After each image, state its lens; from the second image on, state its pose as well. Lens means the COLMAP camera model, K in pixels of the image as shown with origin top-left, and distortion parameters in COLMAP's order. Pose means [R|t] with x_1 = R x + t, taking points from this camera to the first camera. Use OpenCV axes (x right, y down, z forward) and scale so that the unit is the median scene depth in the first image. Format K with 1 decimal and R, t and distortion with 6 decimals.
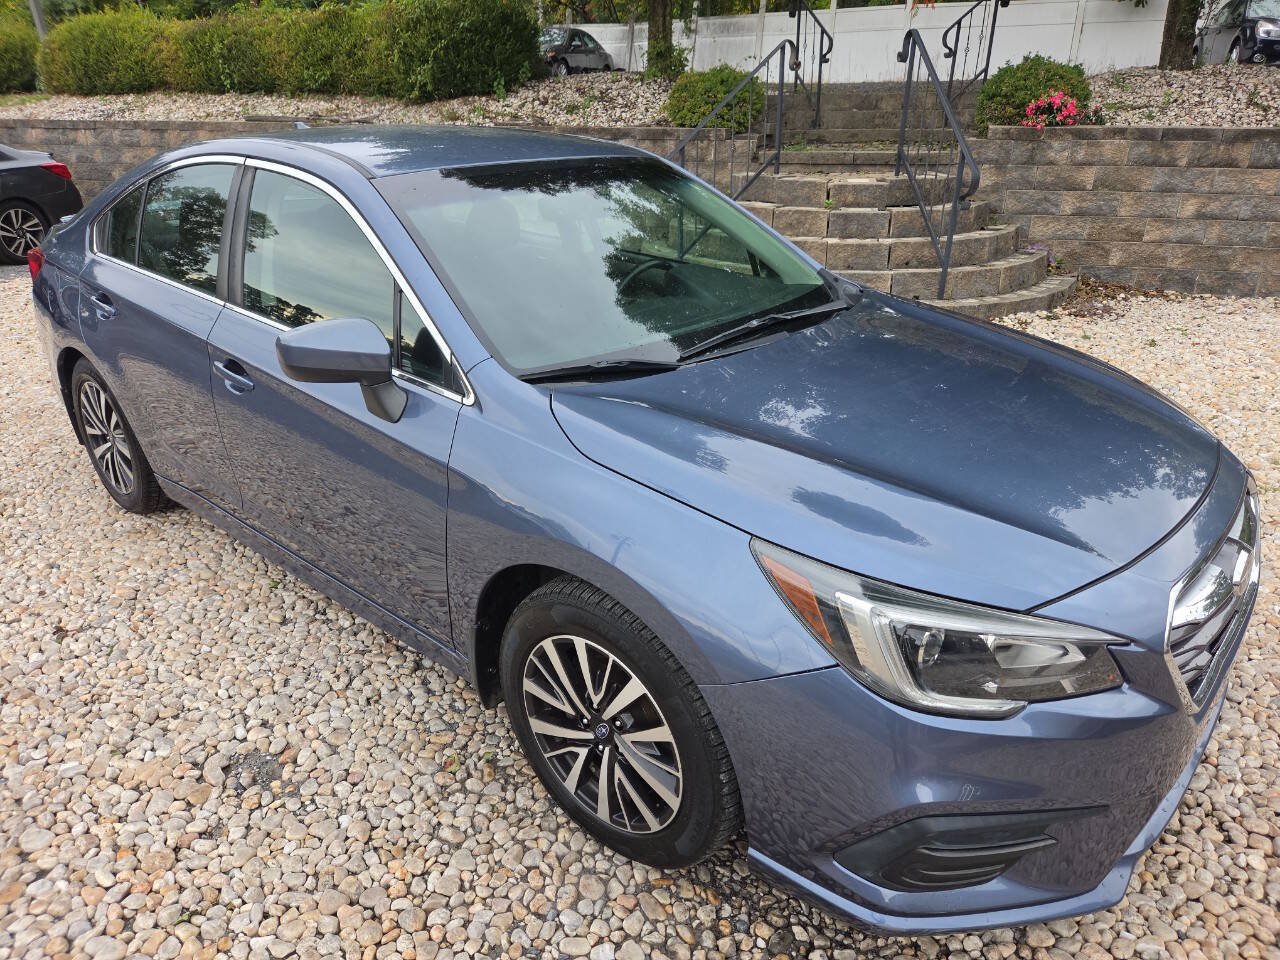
lens RADIAL K [[874.6, 0, 638.2], [0, 874.6, 485.4], [0, 0, 1]] dist [0.057094, -0.051409]
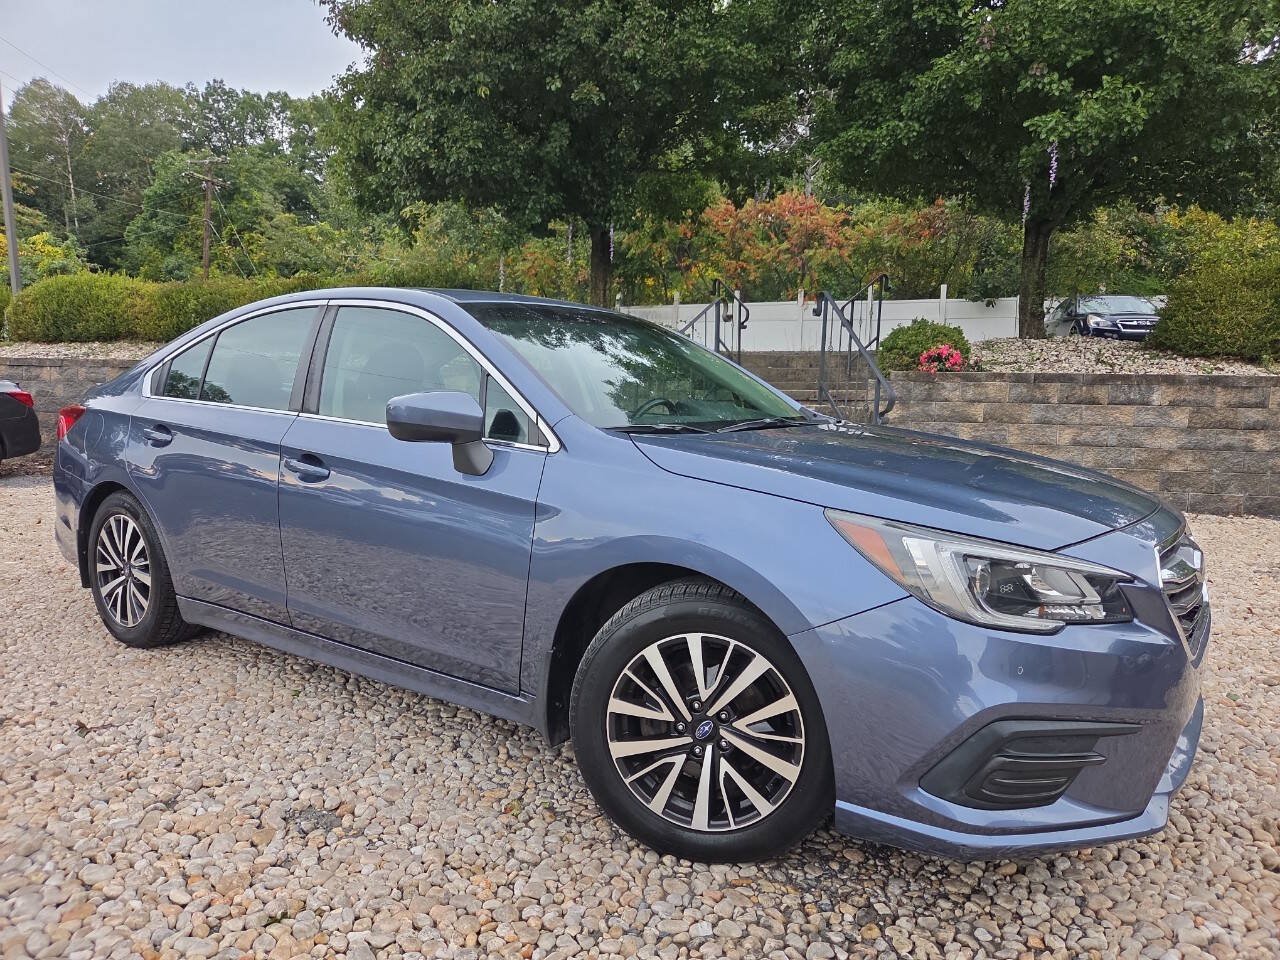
lens RADIAL K [[874.6, 0, 636.7], [0, 874.6, 479.1], [0, 0, 1]] dist [0.057094, -0.051409]
pose [[0.995067, 0.014271, 0.098174, -0.119814], [0.016252, 0.952781, -0.303222, 0.182162], [-0.097865, 0.303322, 0.947849, -0.068927]]
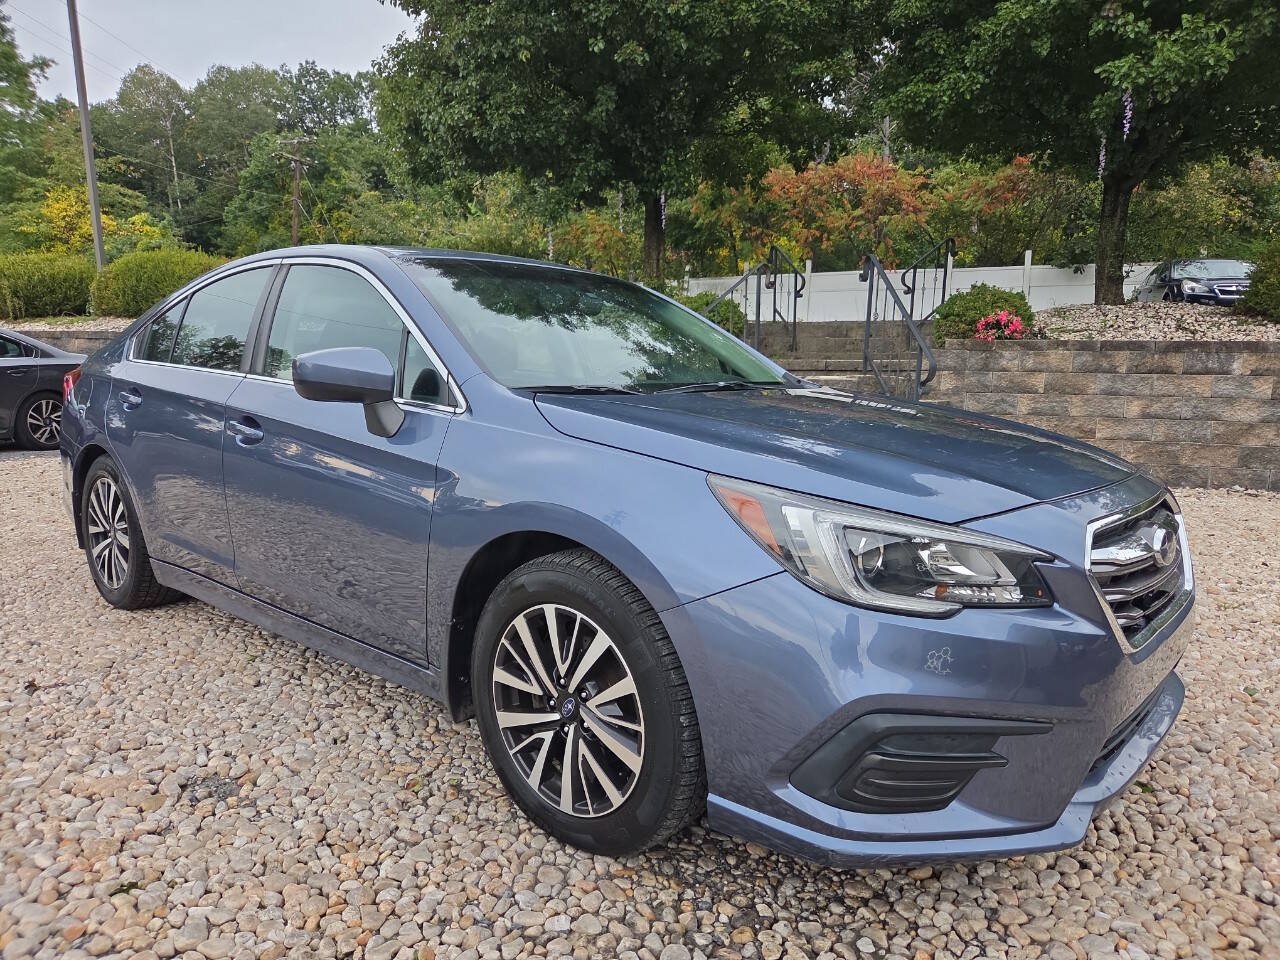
lens RADIAL K [[874.6, 0, 641.7], [0, 874.6, 479.3], [0, 0, 1]] dist [0.057094, -0.051409]
pose [[0.999729, 0.021616, 0.008609, 0.017060], [-0.018398, 0.960919, -0.276216, 0.176760], [-0.014243, 0.275983, 0.961057, -0.027852]]
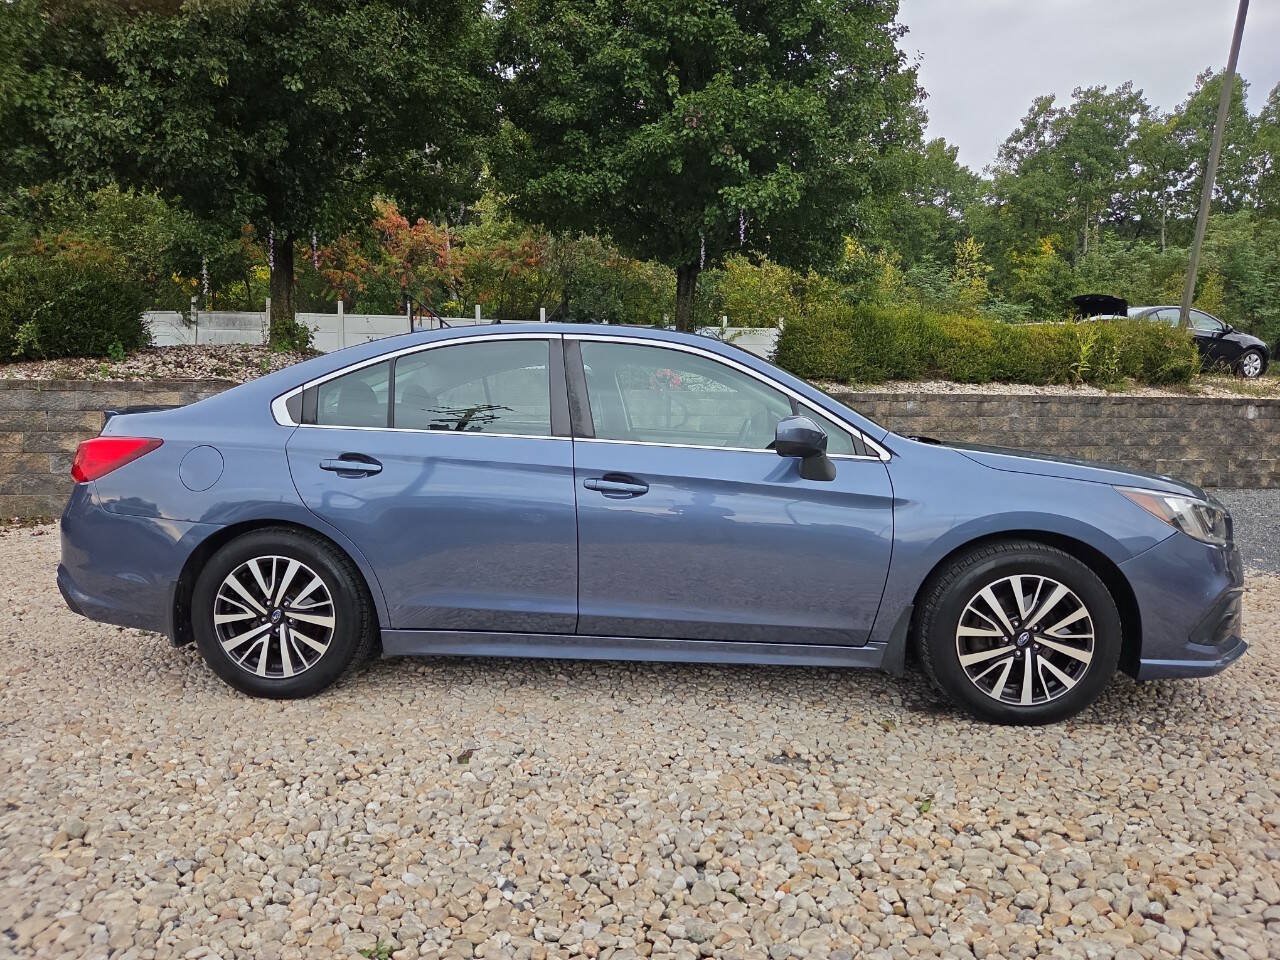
lens RADIAL K [[874.6, 0, 640.1], [0, 874.6, 480.3], [0, 0, 1]] dist [0.057094, -0.051409]
pose [[0.799074, -0.037024, 0.600091, -0.916012], [0.228224, 0.942076, -0.245776, 0.140977], [-0.556232, 0.333349, 0.761239, 0.028548]]
